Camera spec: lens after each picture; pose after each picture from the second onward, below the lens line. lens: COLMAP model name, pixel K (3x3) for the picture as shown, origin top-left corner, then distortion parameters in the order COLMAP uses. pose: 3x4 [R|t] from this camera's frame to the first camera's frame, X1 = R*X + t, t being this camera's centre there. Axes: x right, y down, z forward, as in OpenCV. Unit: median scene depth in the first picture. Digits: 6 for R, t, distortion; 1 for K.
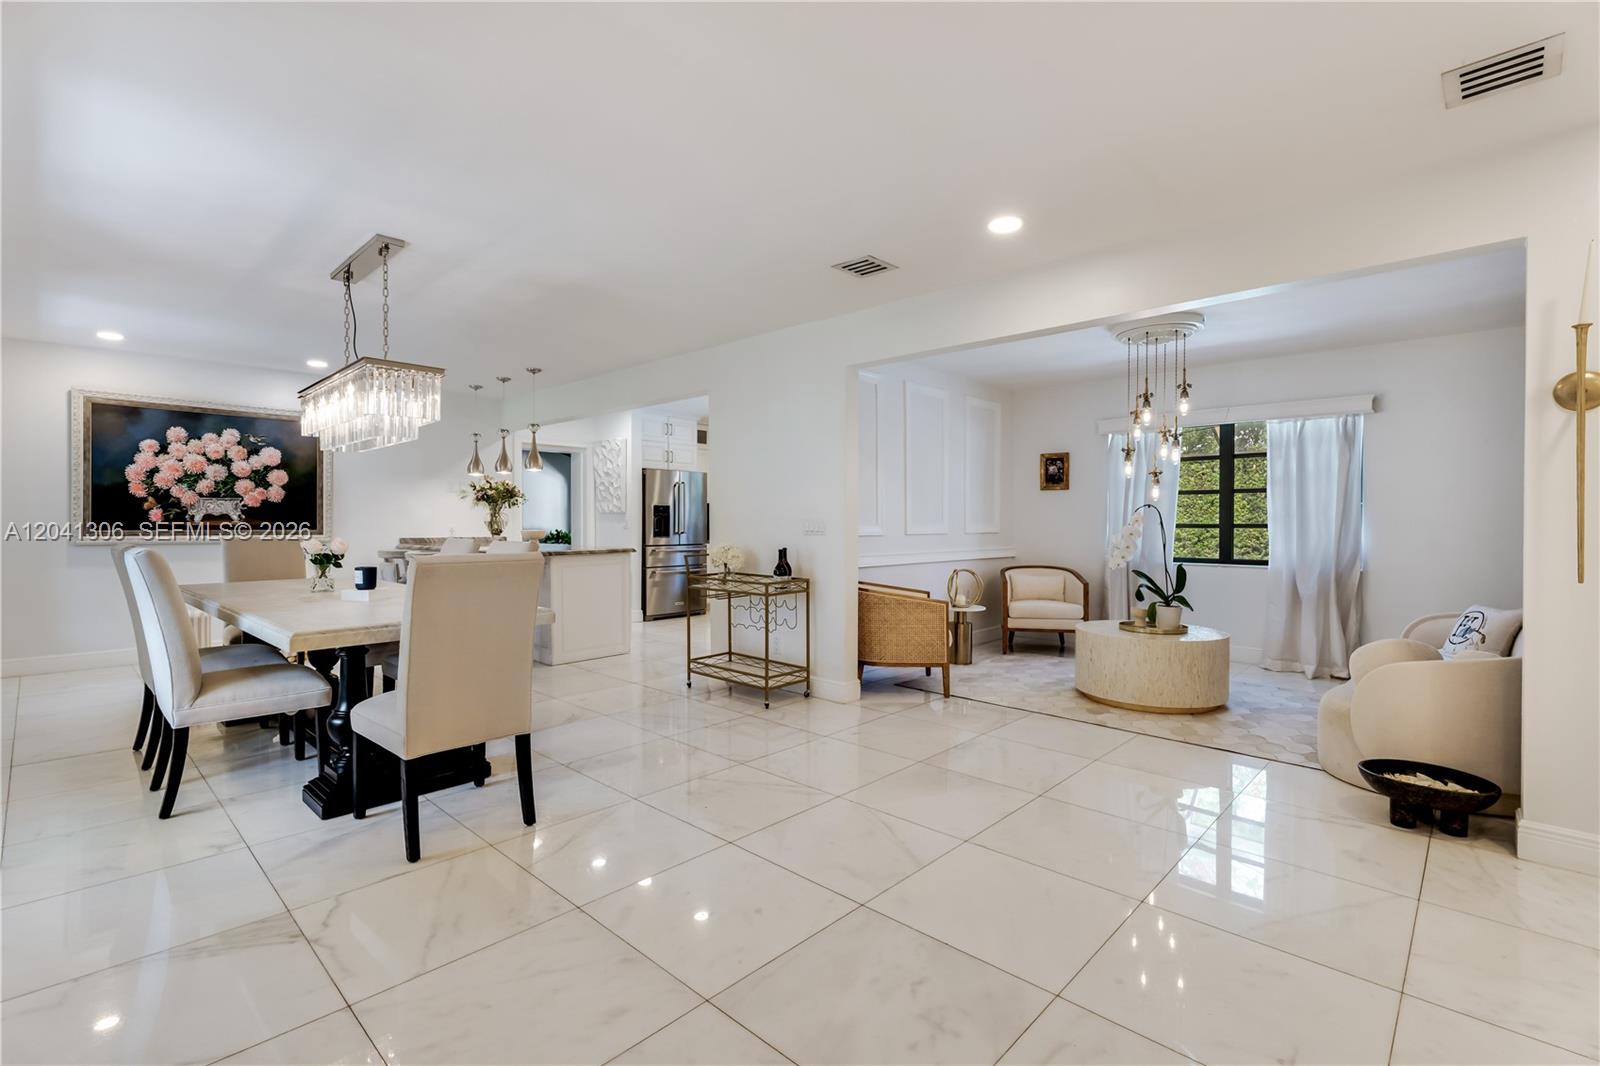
lens RADIAL K [[723.3, 0, 756.0], [0, 723.3, 522.7], [0, 0, 1]] dist [-0.012185, -0.000350]
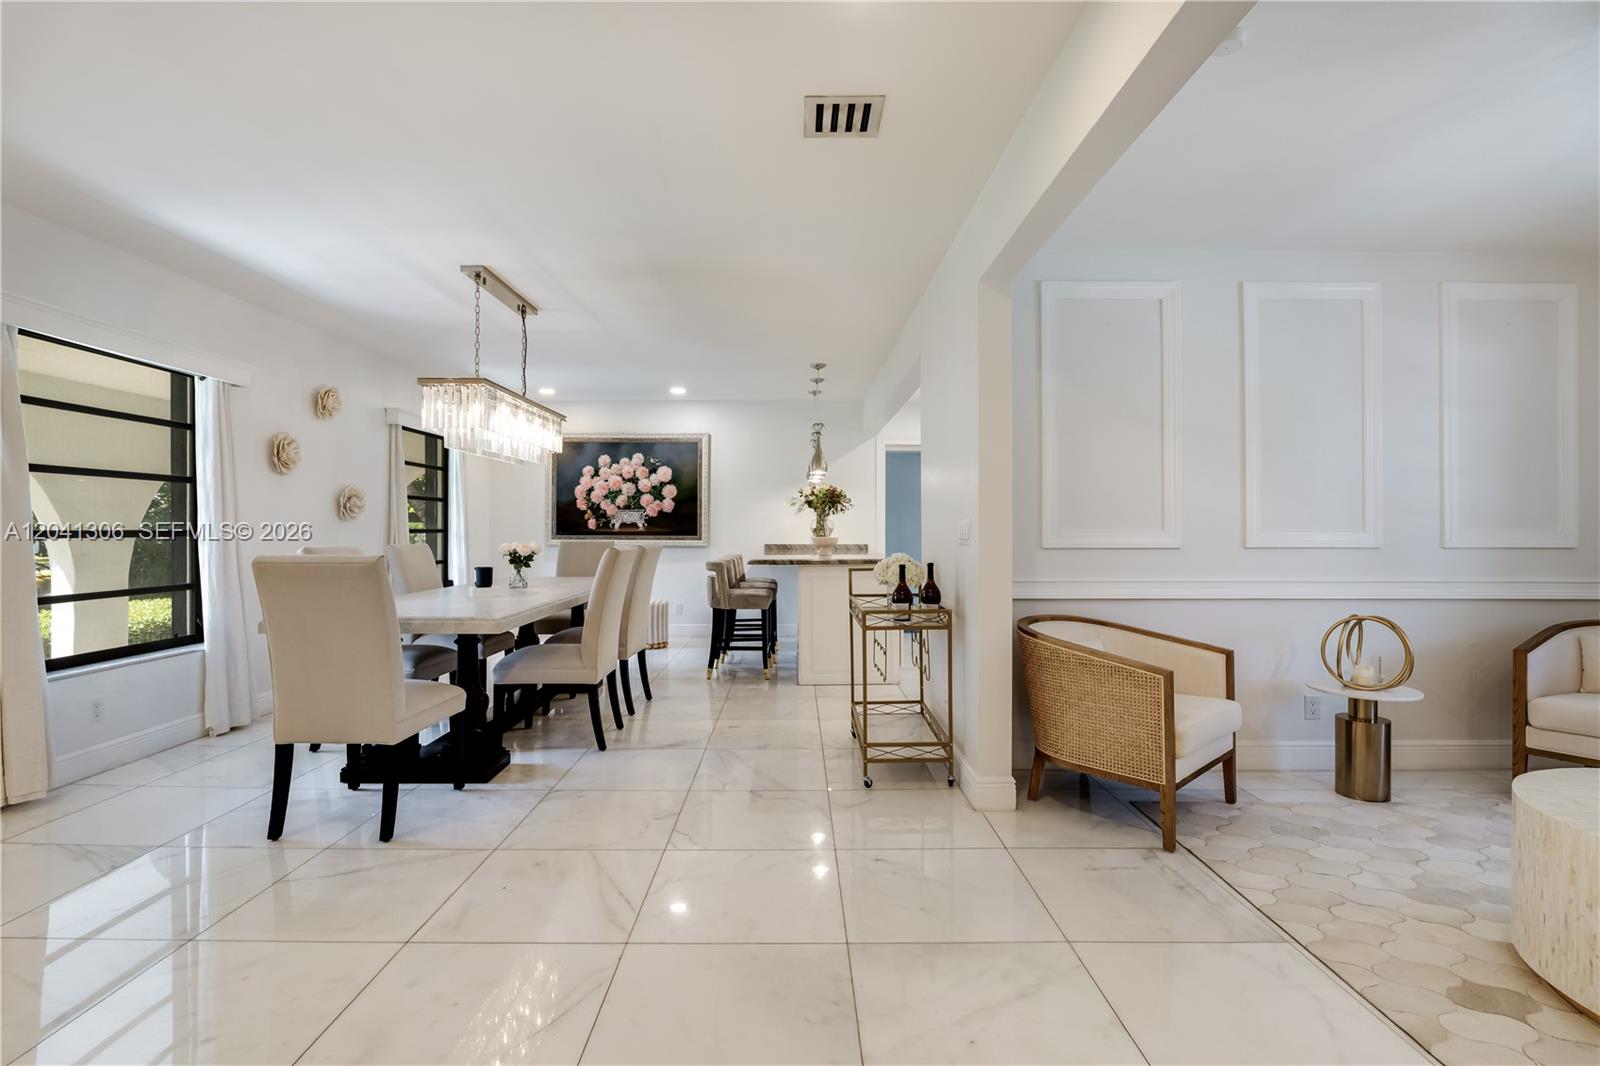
lens RADIAL K [[723.3, 0, 756.0], [0, 723.3, 522.7], [0, 0, 1]] dist [-0.012185, -0.000350]
pose [[0.706738, -0.008012, -0.707430, 0.295498], [-0.001128, 0.999922, -0.012452, 0.003492], [0.707475, 0.009598, 0.706673, 0.278696]]
